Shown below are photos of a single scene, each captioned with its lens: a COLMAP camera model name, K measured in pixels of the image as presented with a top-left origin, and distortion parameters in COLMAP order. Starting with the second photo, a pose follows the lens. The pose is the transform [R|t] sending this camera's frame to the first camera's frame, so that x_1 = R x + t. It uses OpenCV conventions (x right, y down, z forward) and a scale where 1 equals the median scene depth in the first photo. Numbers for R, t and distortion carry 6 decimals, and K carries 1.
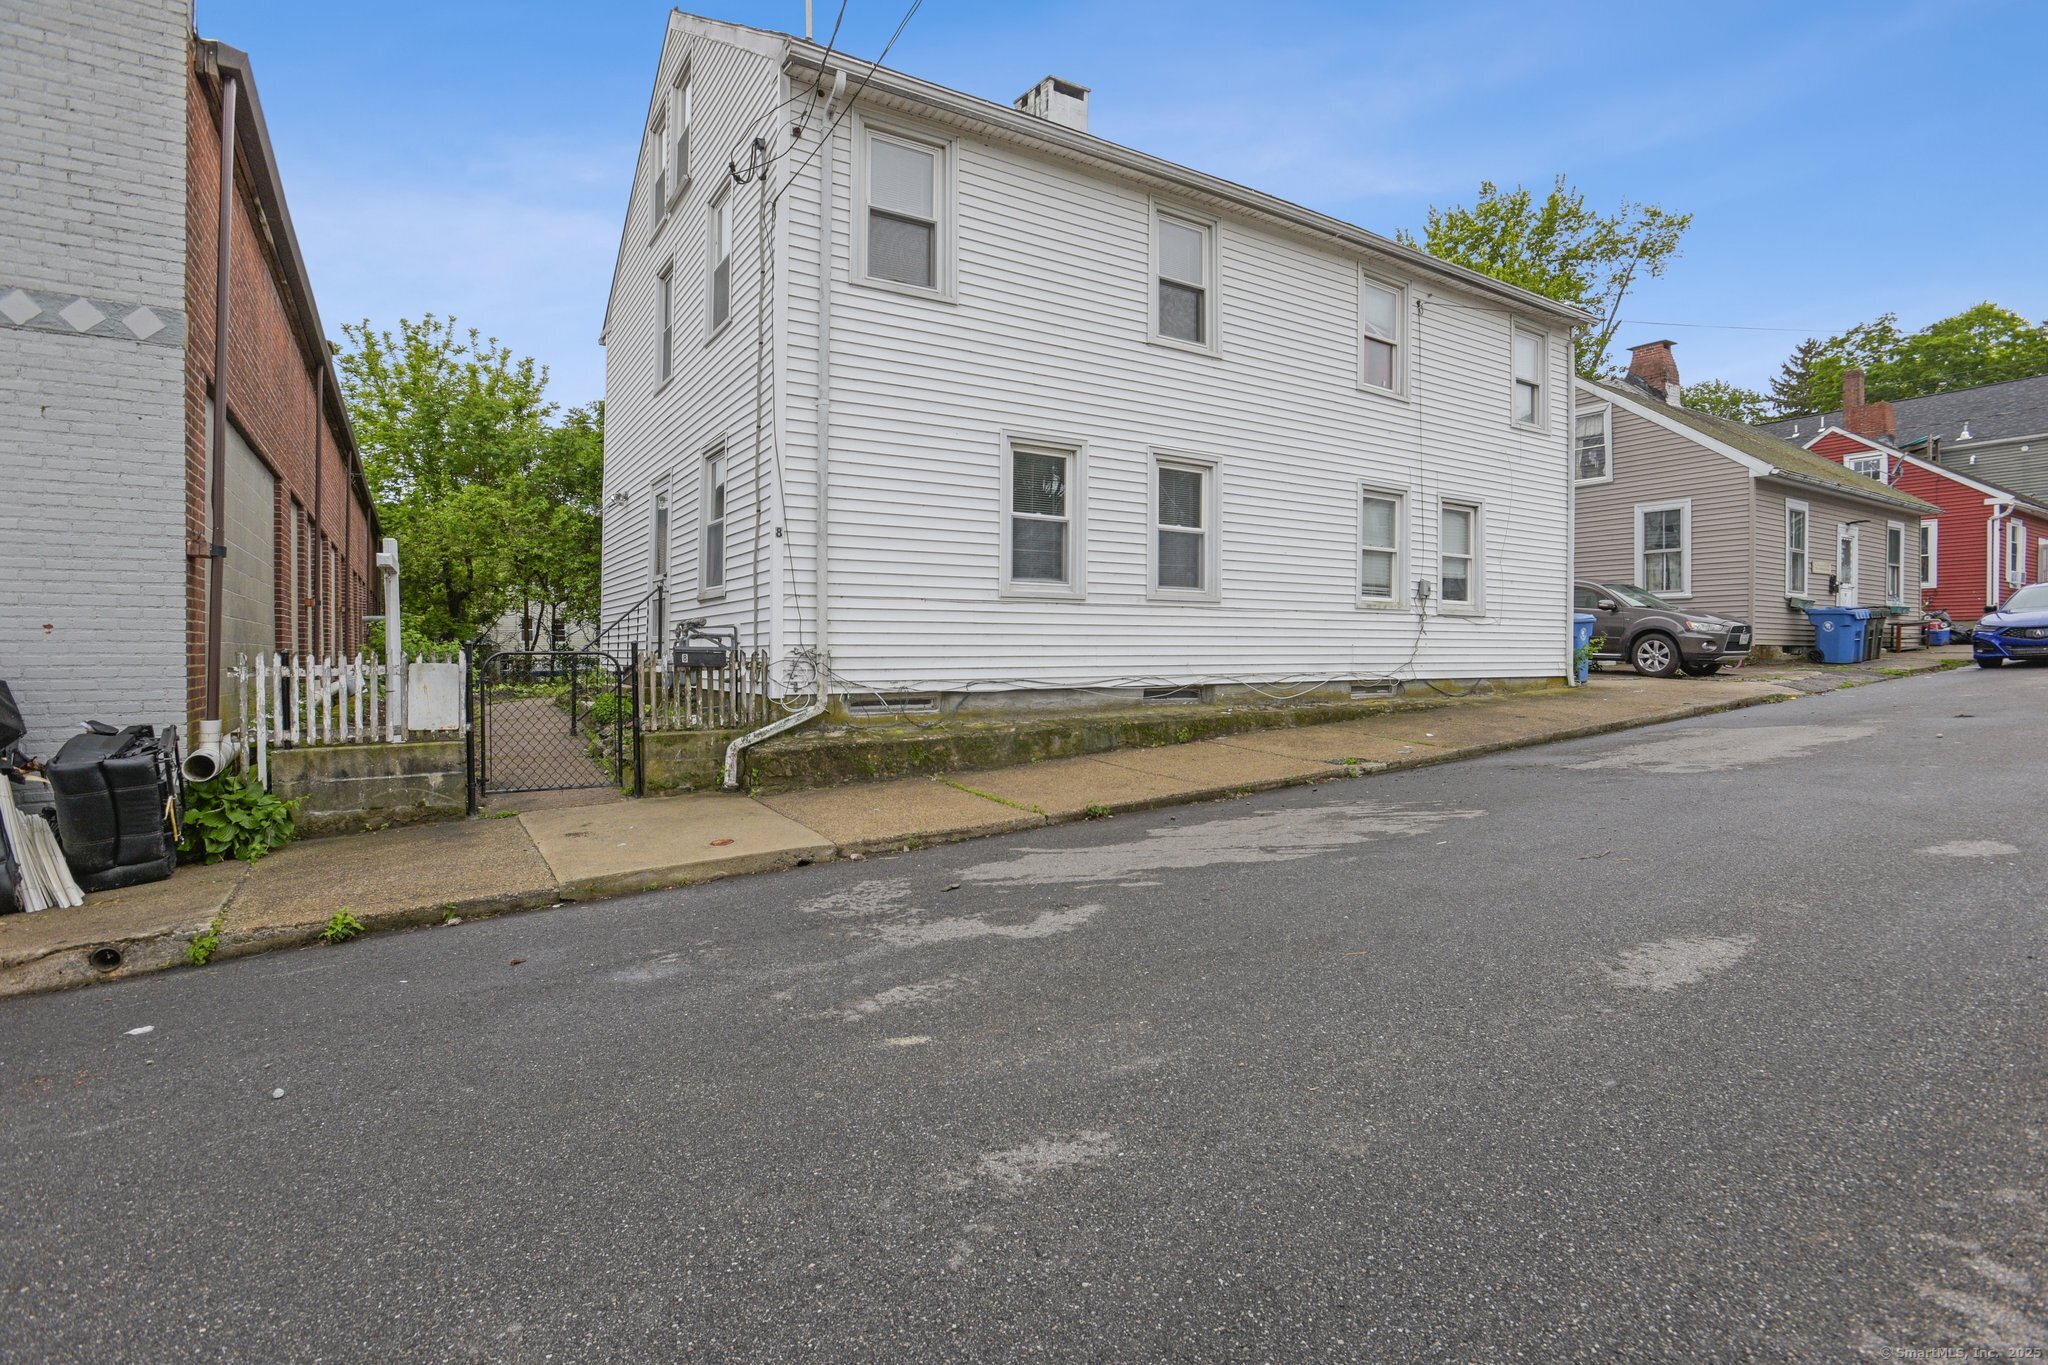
lens RADIAL K [[994.2, 0, 1049.1], [0, 994.2, 650.9], [0, 0, 1]] dist [-0.045076, 0.021838]
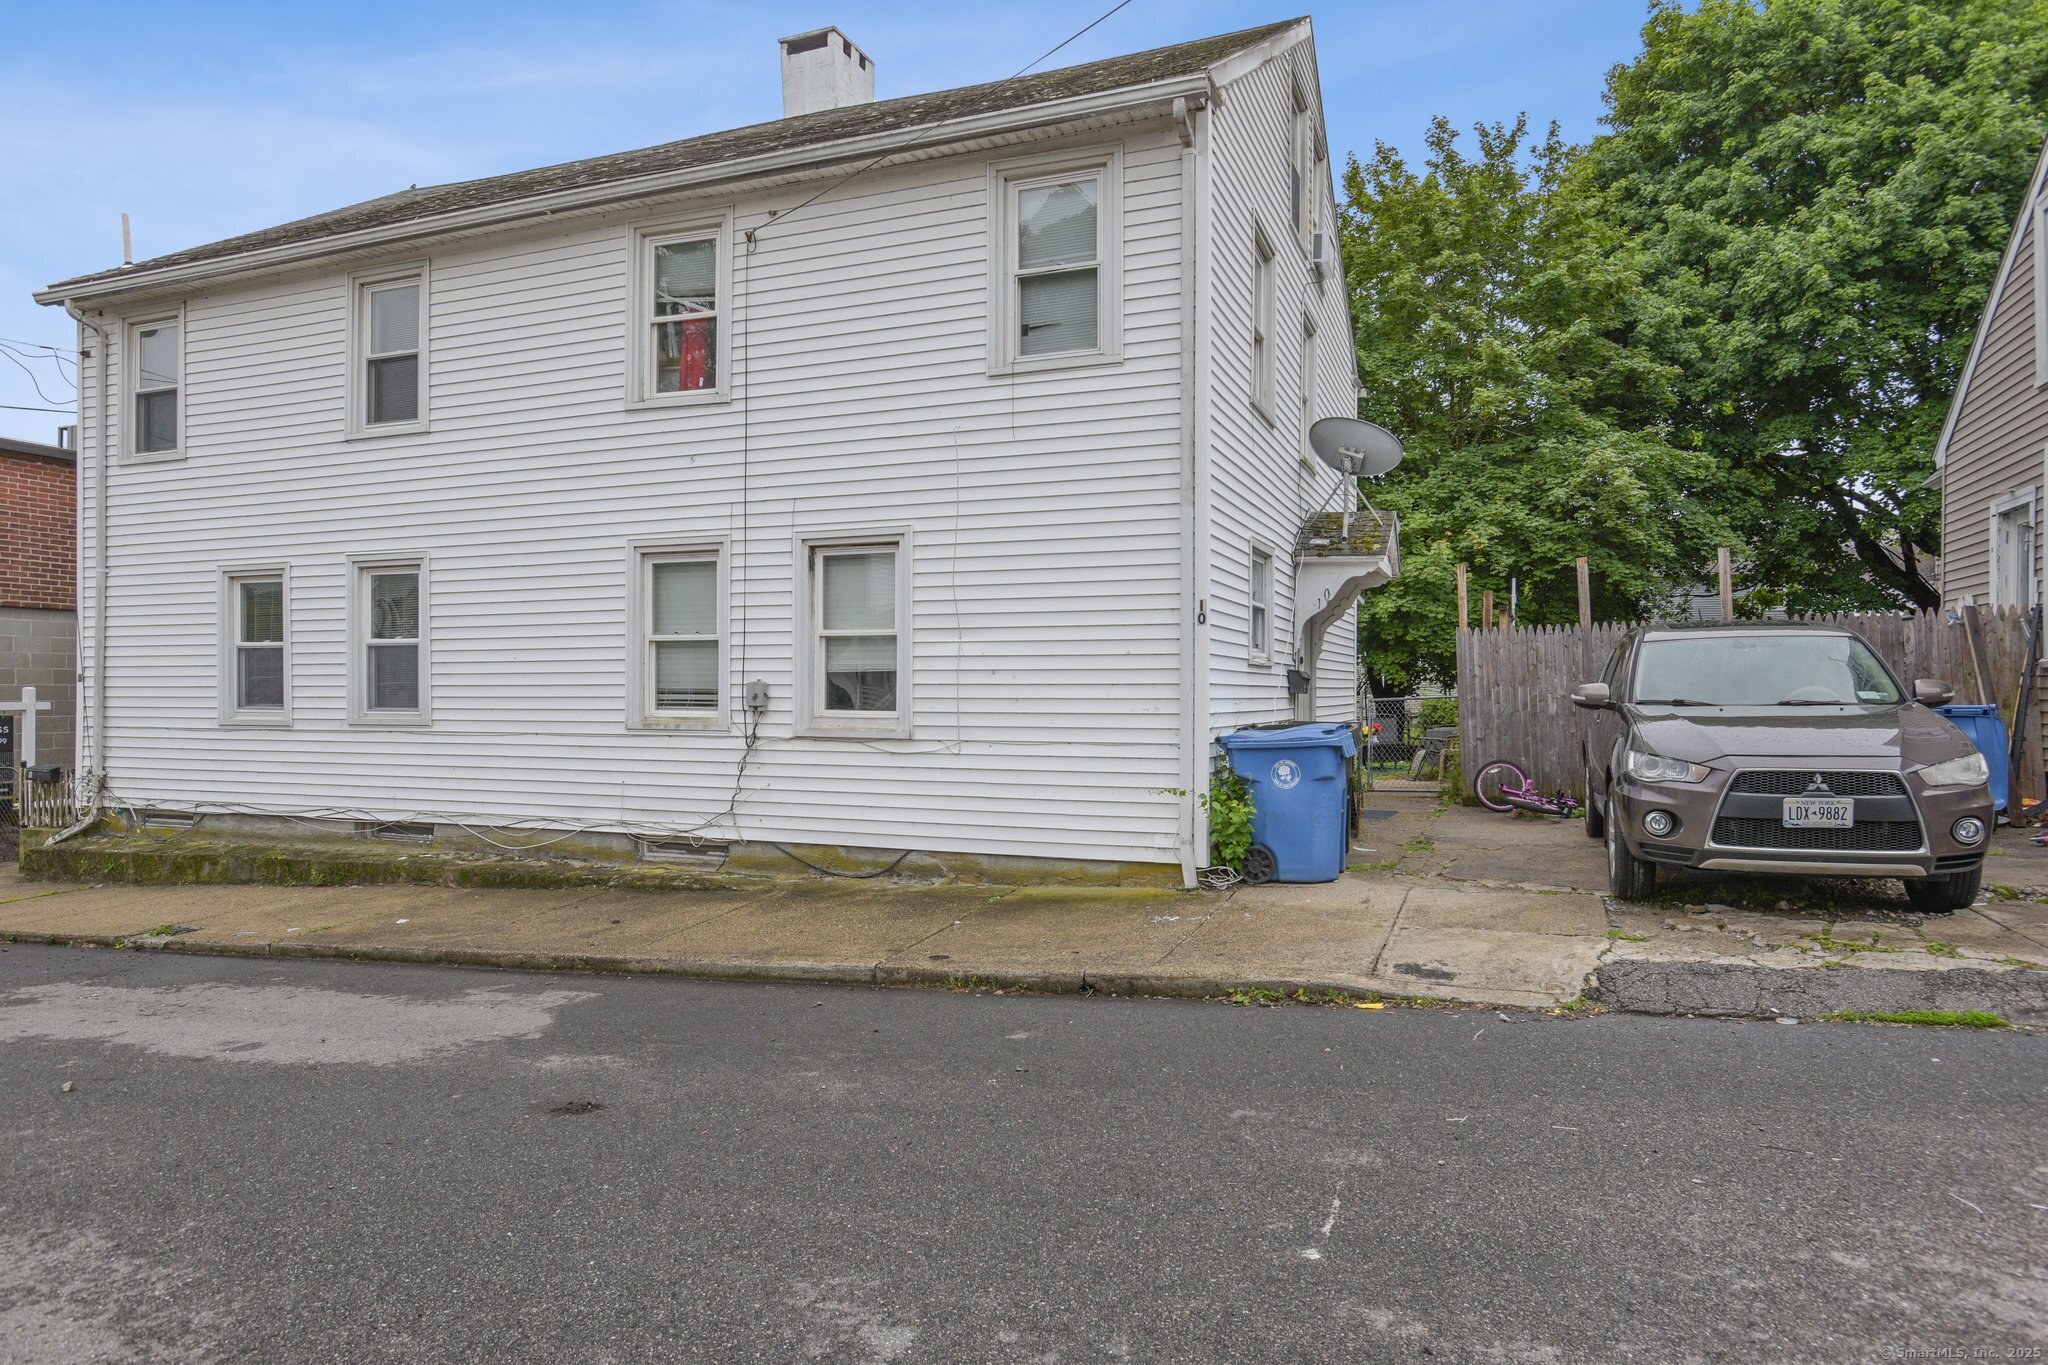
lens RADIAL K [[1238.3, 0, 1023.4], [0, 1238.3, 687.0], [0, 0, 1]] dist [0.005118, 0.003177]
pose [[0.570160, -0.002610, -0.821529, 1.345768], [0.000366, 0.999996, -0.002922, -0.079667], [0.821533, 0.001365, 0.570159, 0.837916]]
